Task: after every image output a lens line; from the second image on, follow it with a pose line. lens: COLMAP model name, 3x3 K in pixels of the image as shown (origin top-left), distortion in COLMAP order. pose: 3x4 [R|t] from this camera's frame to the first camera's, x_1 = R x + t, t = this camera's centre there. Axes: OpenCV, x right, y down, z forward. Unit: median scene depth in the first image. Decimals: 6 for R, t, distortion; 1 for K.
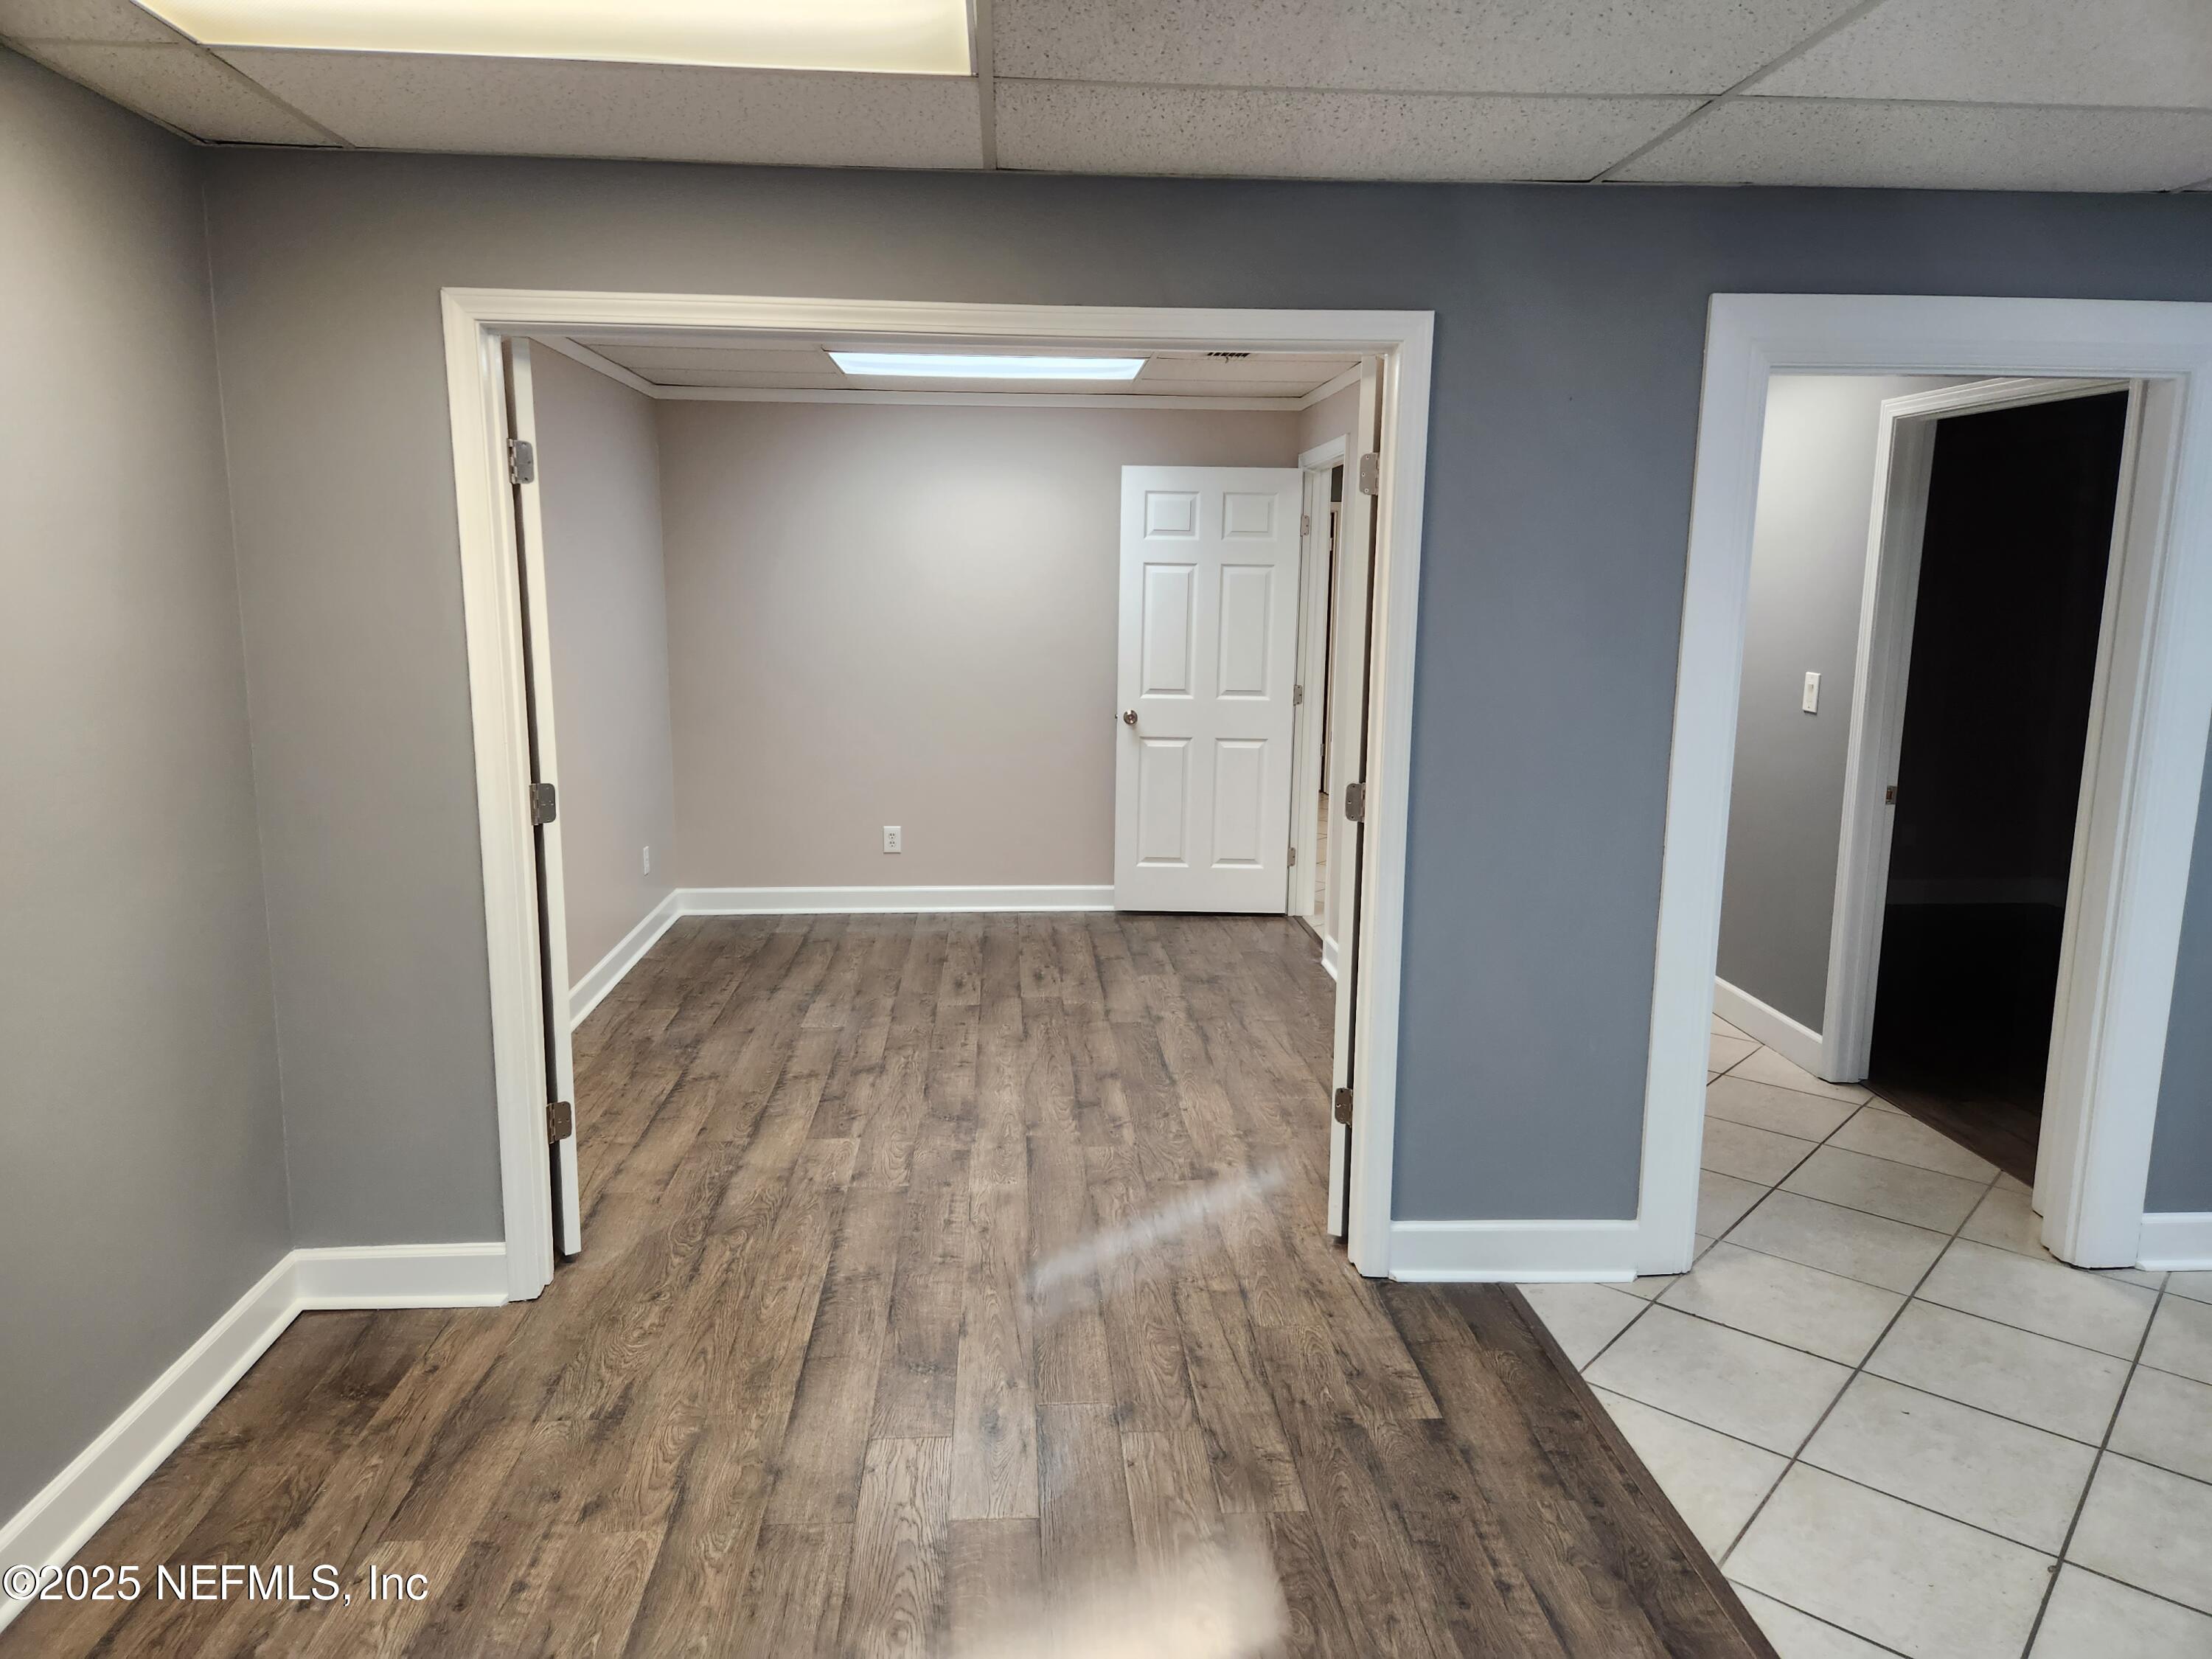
lens RADIAL K [[1459.9, 0, 1112.8], [0, 1459.9, 829.9], [0, 0, 1]] dist [0.039132, -0.008444]
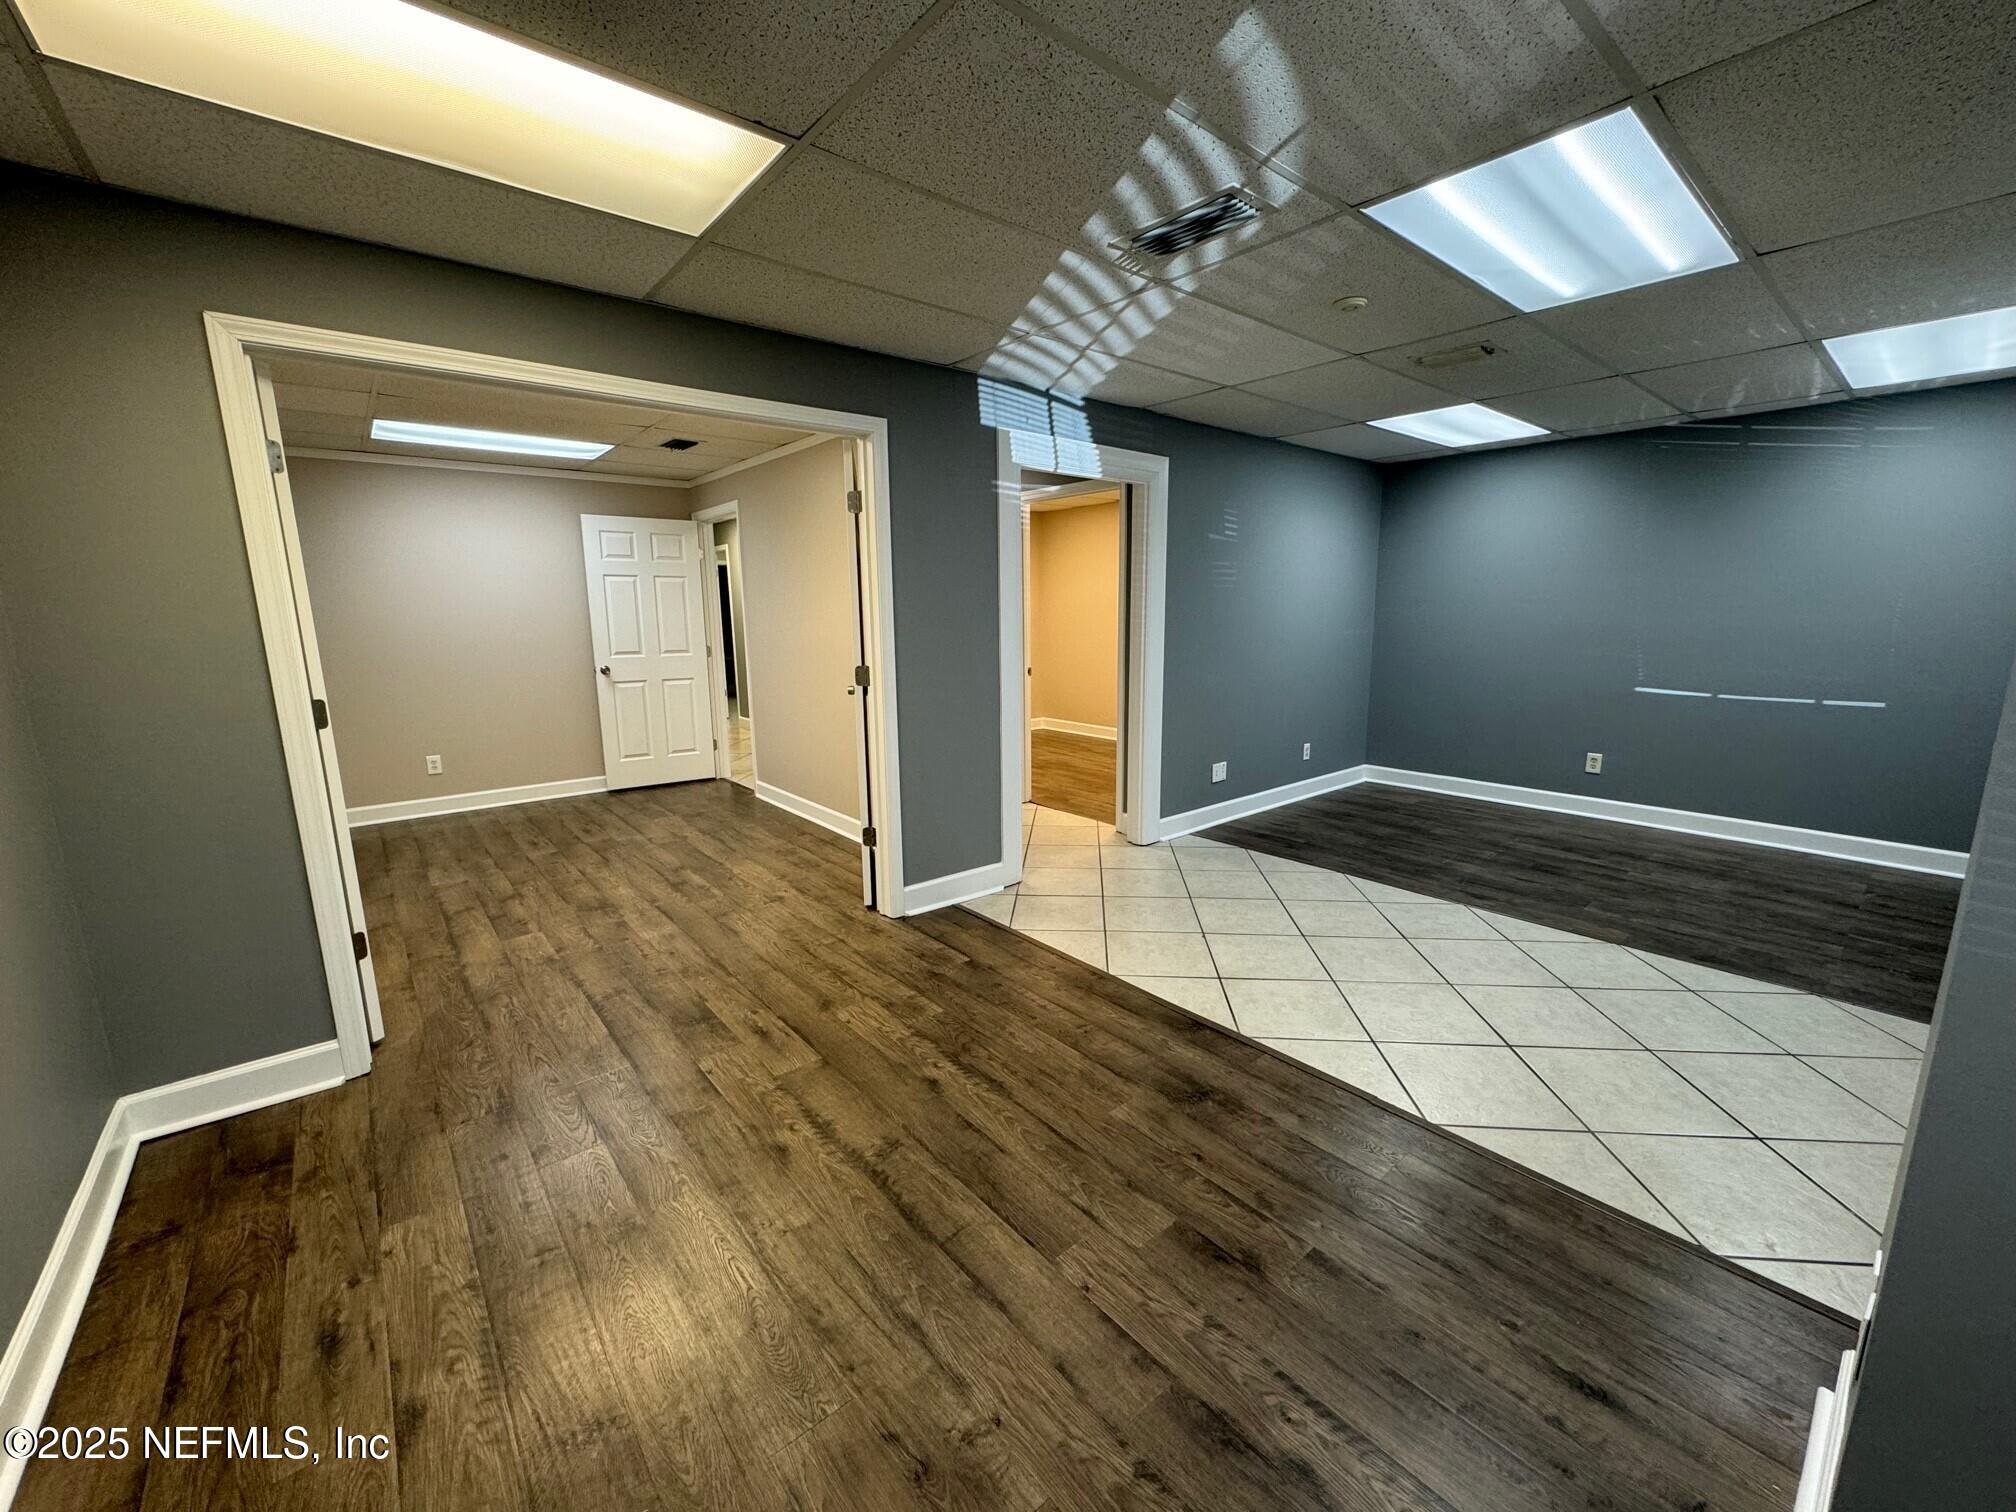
lens RADIAL K [[799.8, 0, 1006.9], [0, 799.8, 753.4], [0, 0, 1]] dist [-0.000199, -0.000334]
pose [[0.809431, -0.123014, 0.574186, -0.258866], [0.121114, 0.991761, 0.041740, 0.054655], [-0.574589, 0.035757, 0.817660, 0.033945]]
